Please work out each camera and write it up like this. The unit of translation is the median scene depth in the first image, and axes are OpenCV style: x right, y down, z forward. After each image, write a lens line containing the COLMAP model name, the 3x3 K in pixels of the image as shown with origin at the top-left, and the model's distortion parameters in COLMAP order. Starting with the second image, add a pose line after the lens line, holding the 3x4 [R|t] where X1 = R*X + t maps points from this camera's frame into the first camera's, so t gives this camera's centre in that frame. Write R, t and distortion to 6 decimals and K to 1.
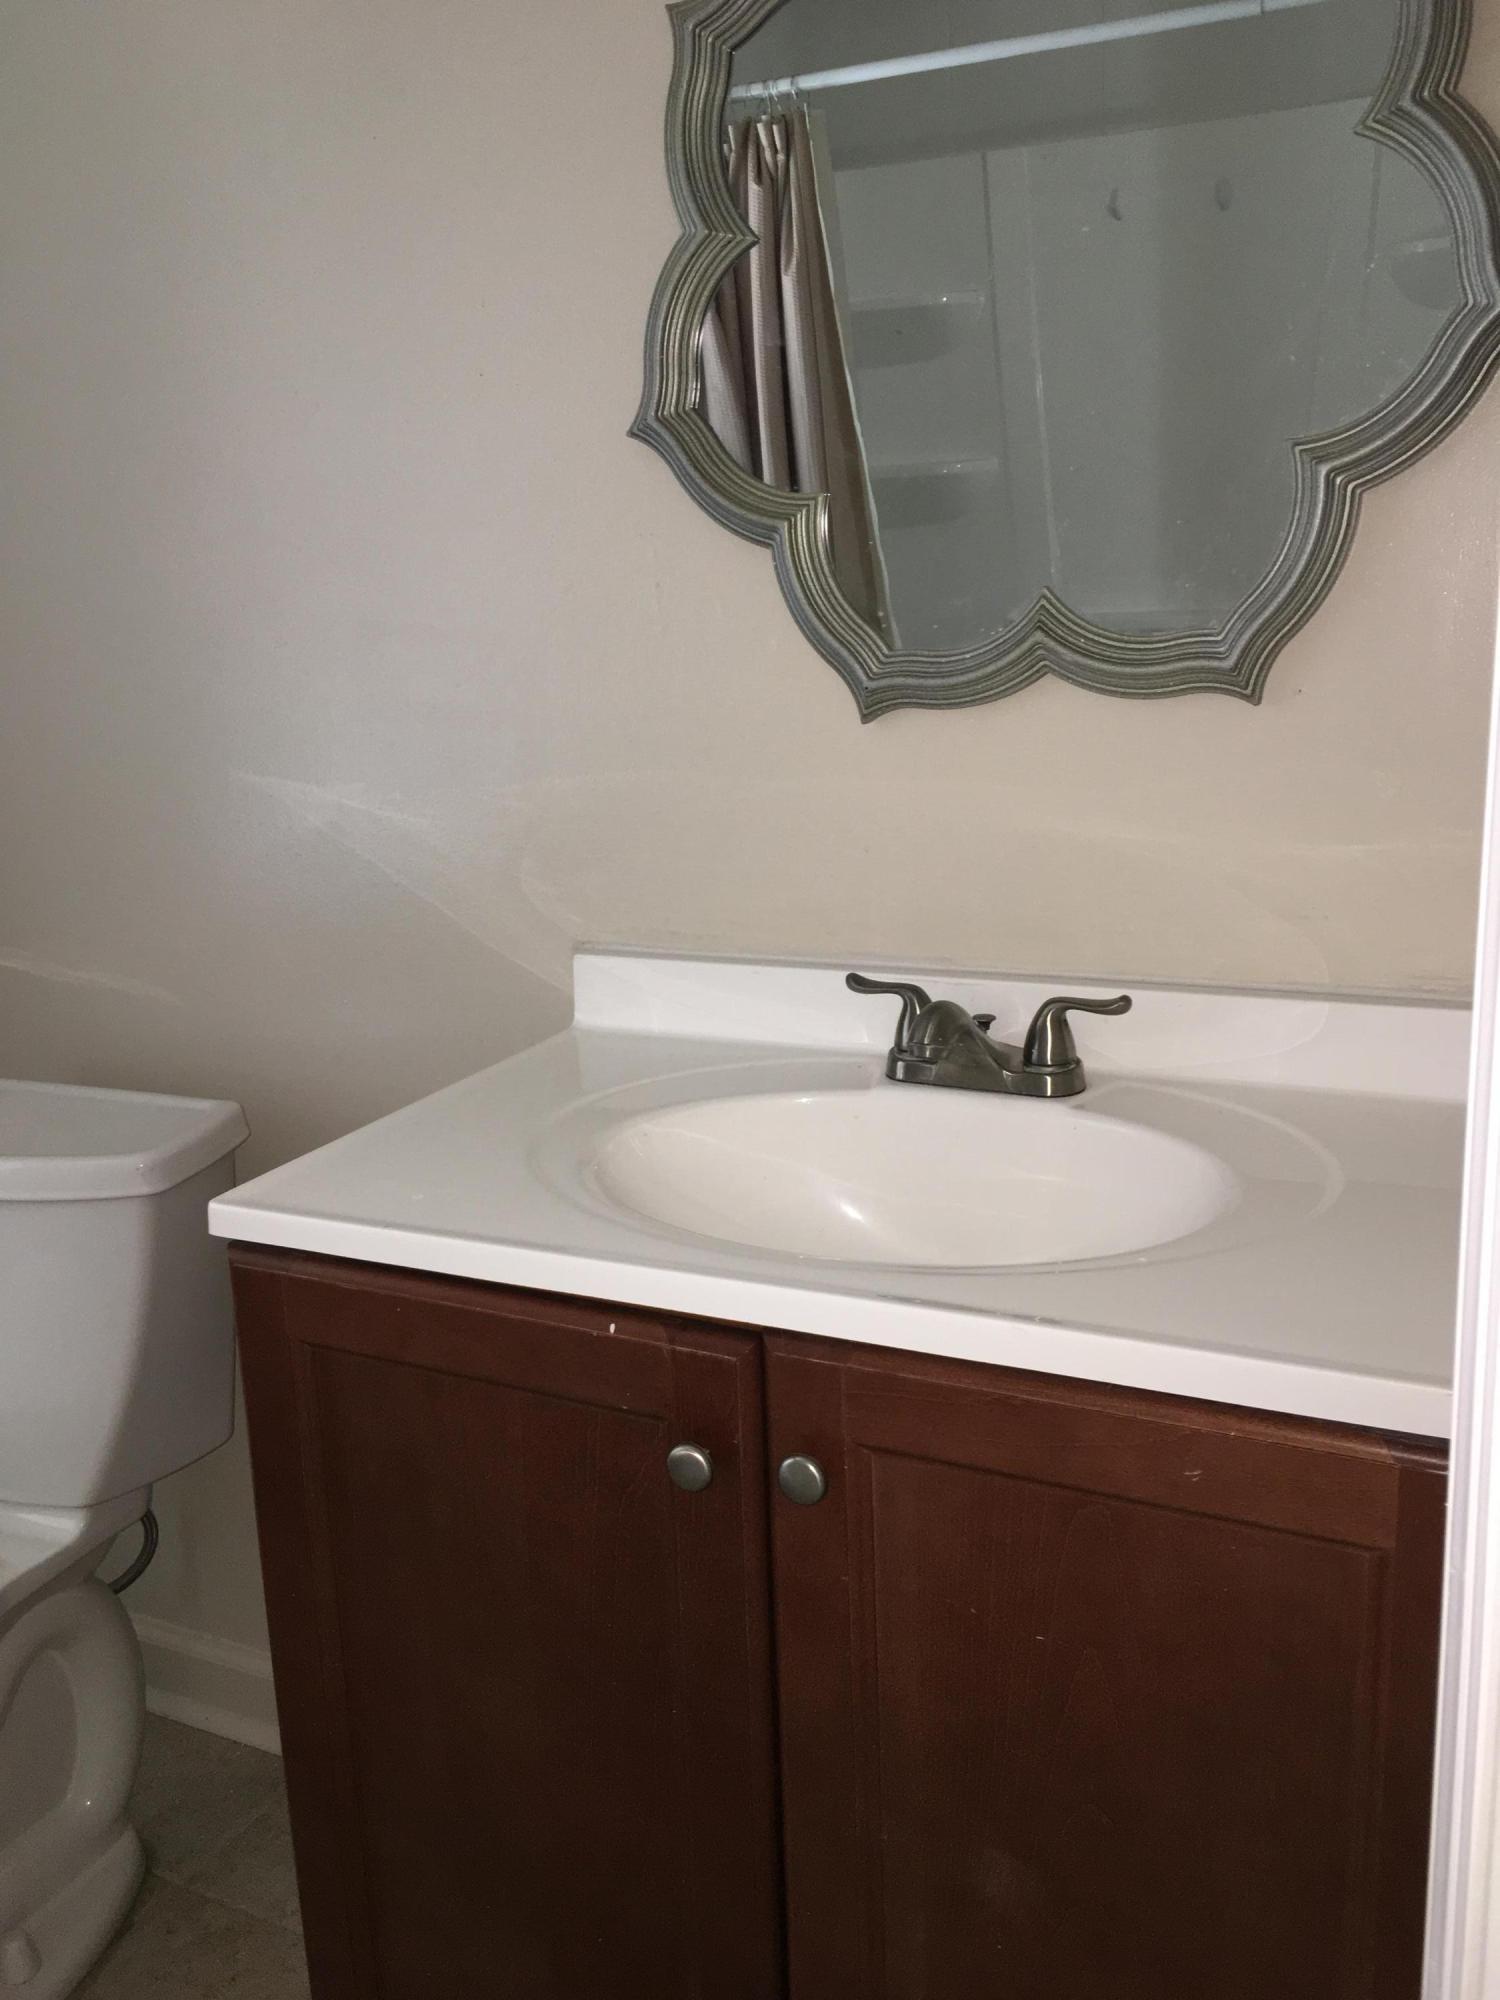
lens RADIAL K [[1724.2, 0, 746.0], [0, 1724.2, 1005.8], [0, 0, 1]] dist [0.056504, -0.084737]
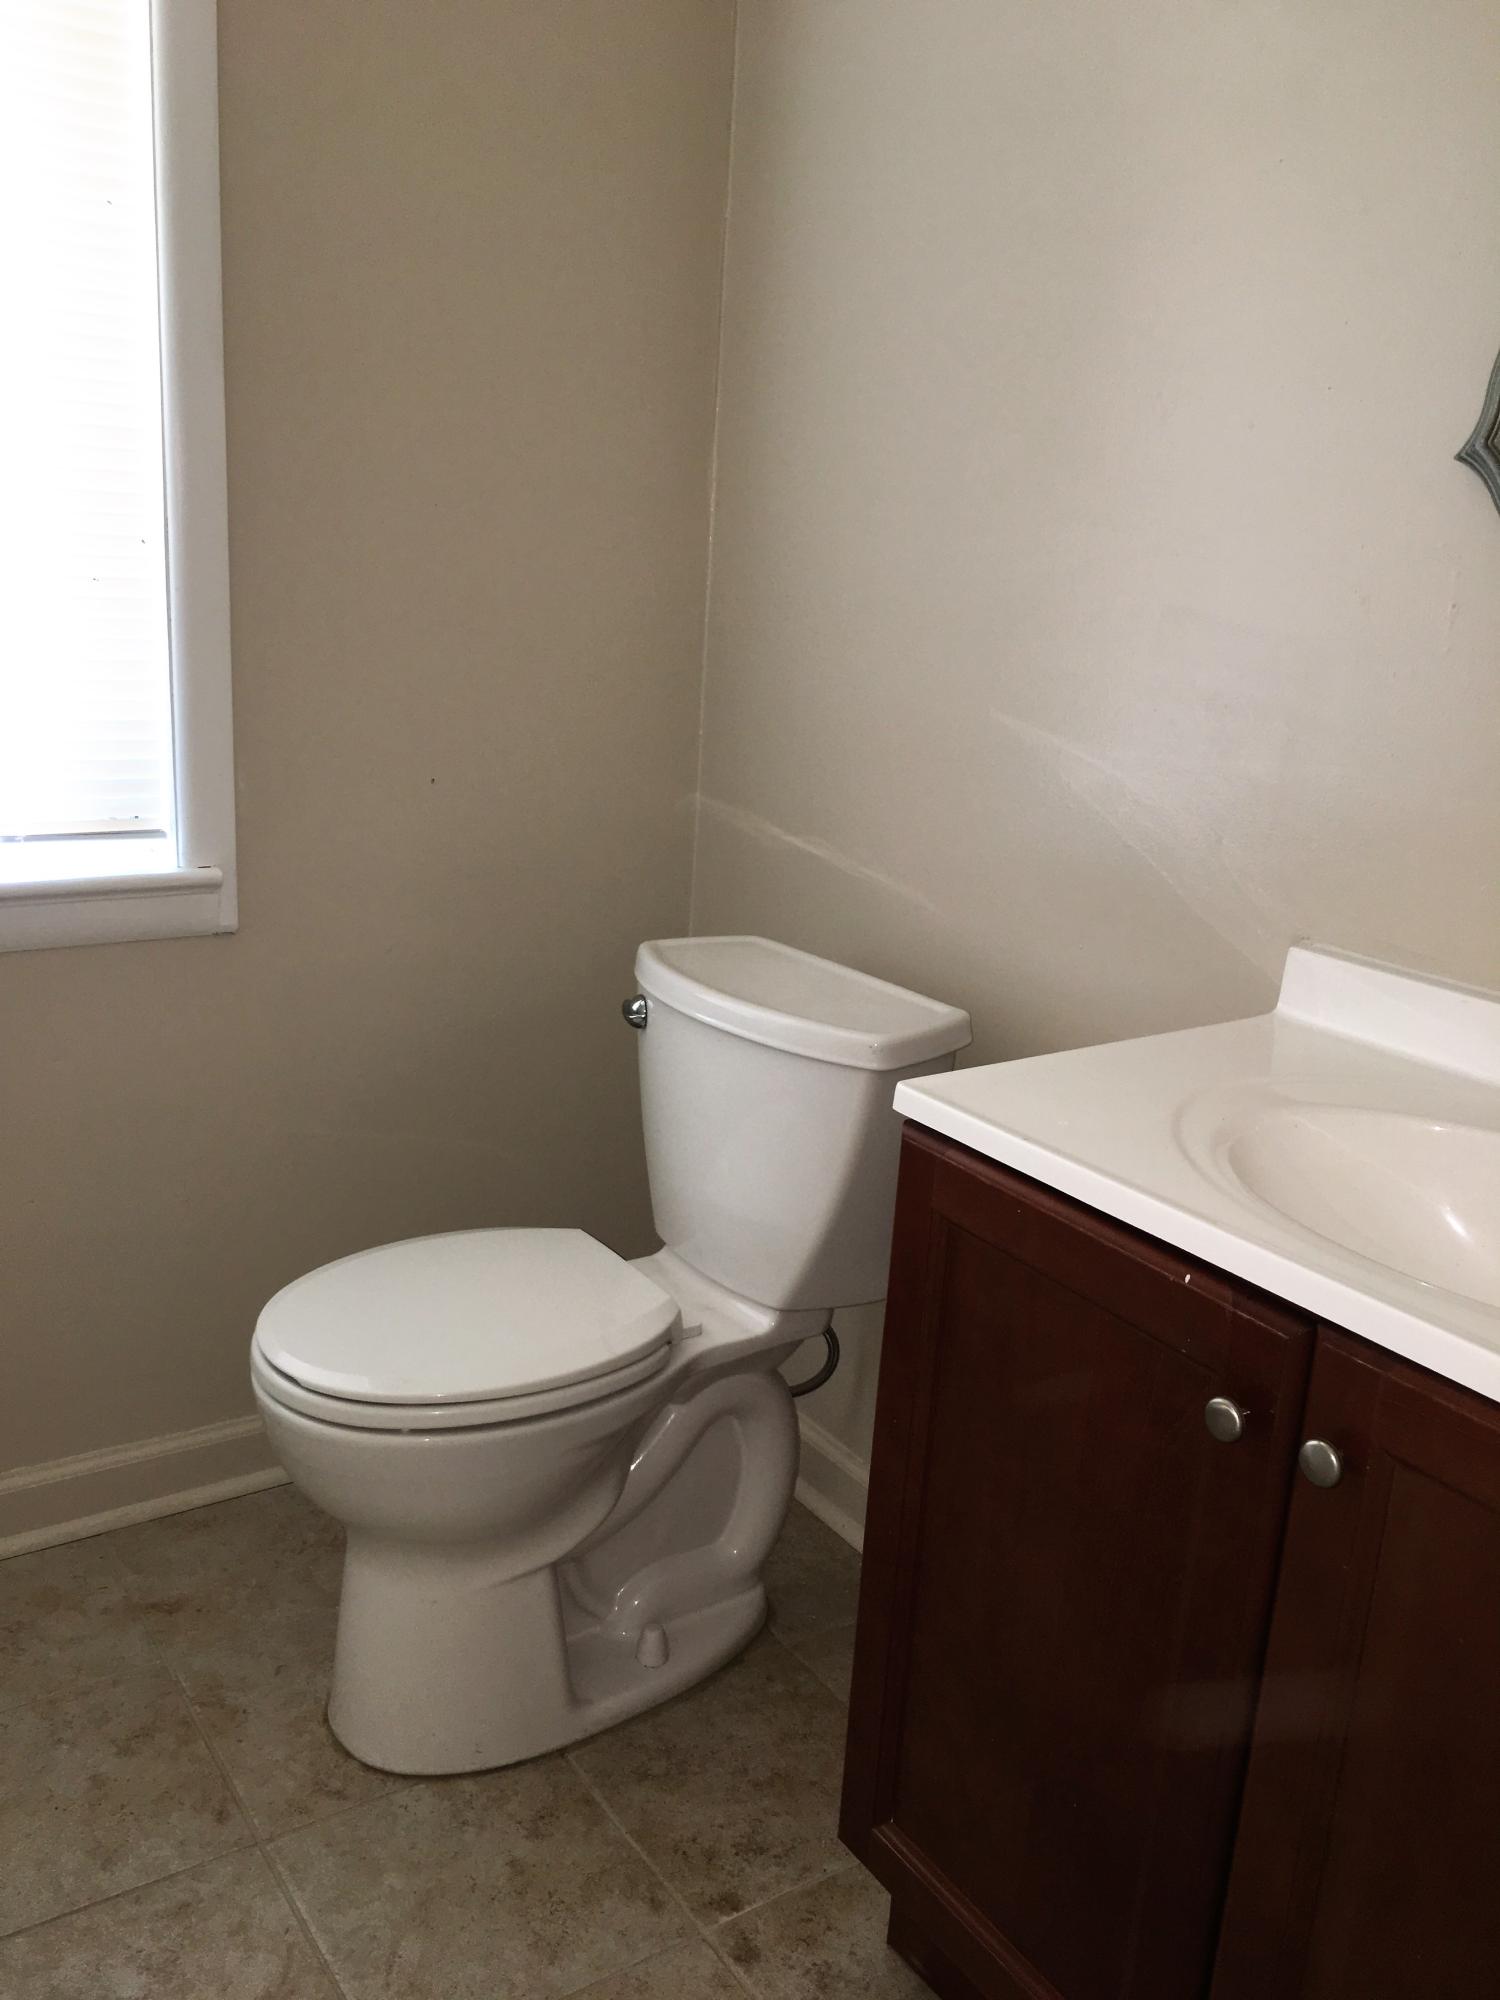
lens RADIAL K [[1724.2, 0, 753.6], [0, 1724.2, 996.5], [0, 0, 1]] dist [0.056504, -0.084737]
pose [[0.864846, 0.221182, -0.450687, 0.107603], [-0.211484, 0.974688, 0.072516, -0.008104], [0.455319, 0.032598, 0.889732, -0.089195]]
